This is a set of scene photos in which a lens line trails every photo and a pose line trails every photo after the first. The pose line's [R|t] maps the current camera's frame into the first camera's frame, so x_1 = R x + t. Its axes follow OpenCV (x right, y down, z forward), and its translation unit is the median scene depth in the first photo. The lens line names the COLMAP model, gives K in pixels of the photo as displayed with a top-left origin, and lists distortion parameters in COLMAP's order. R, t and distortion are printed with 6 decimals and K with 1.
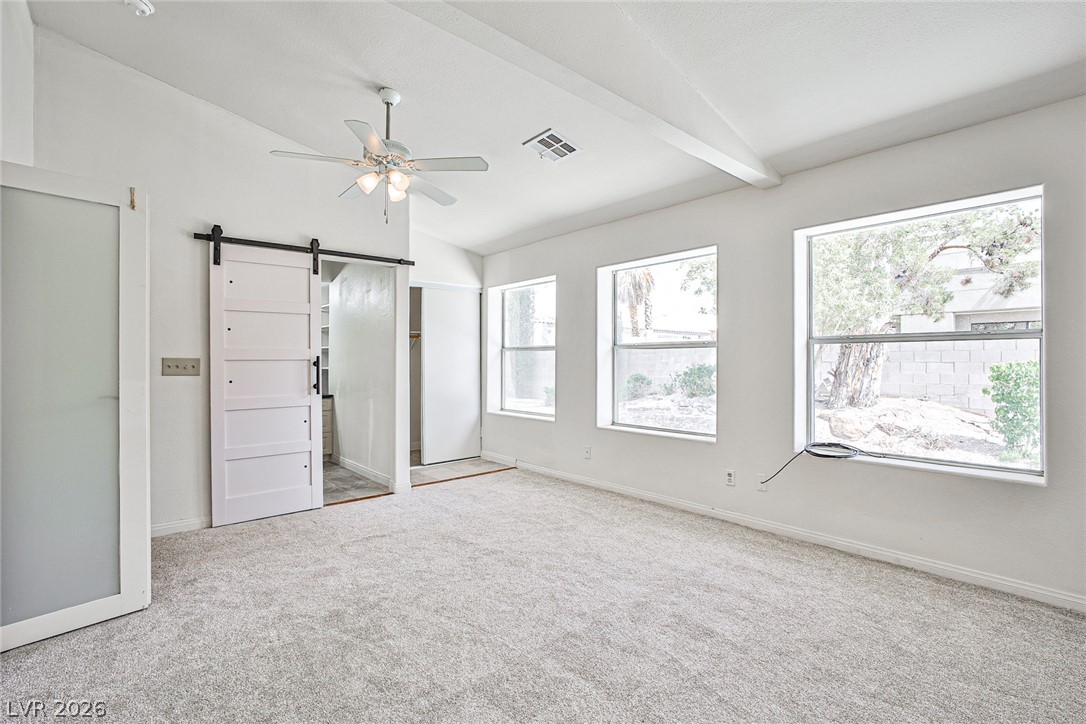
lens RADIAL K [[473.7, 0, 551.3], [0, 473.7, 364.7], [0, 0, 1]] dist [-0.015698, 0.002413]
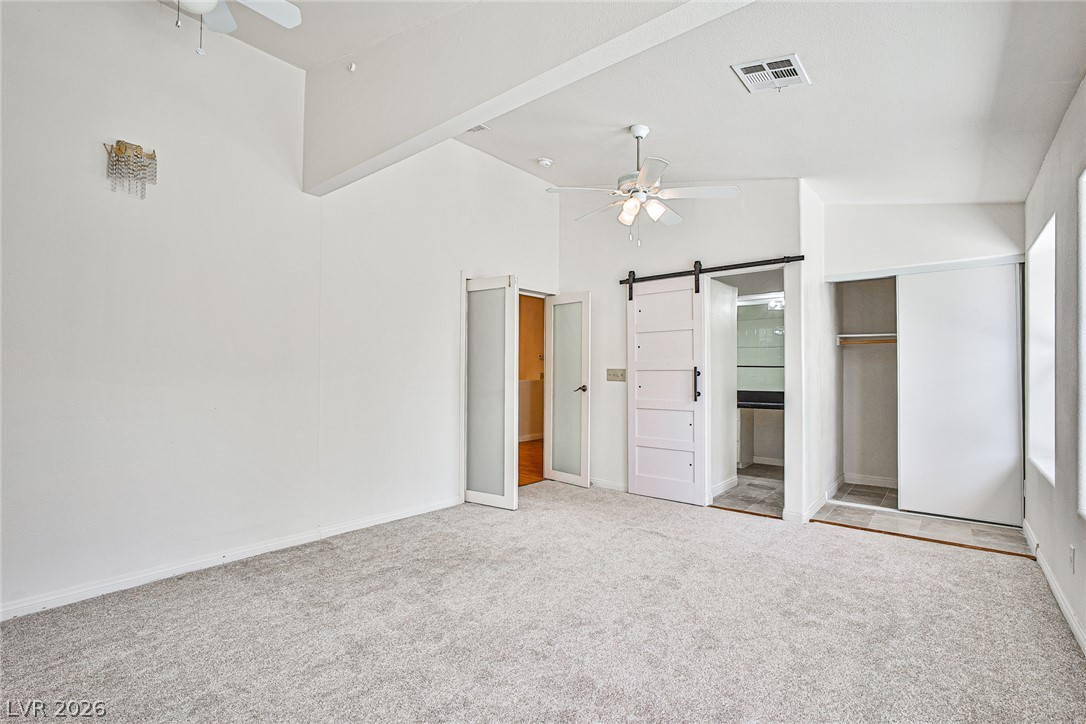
lens RADIAL K [[473.7, 0, 539.5], [0, 473.7, 368.7], [0, 0, 1]] dist [-0.015698, 0.002413]
pose [[0.192552, -0.003838, -0.981279, 0.592354], [-0.011509, 0.999915, -0.006170, -0.002686], [0.981219, 0.012482, 0.192491, 0.485517]]
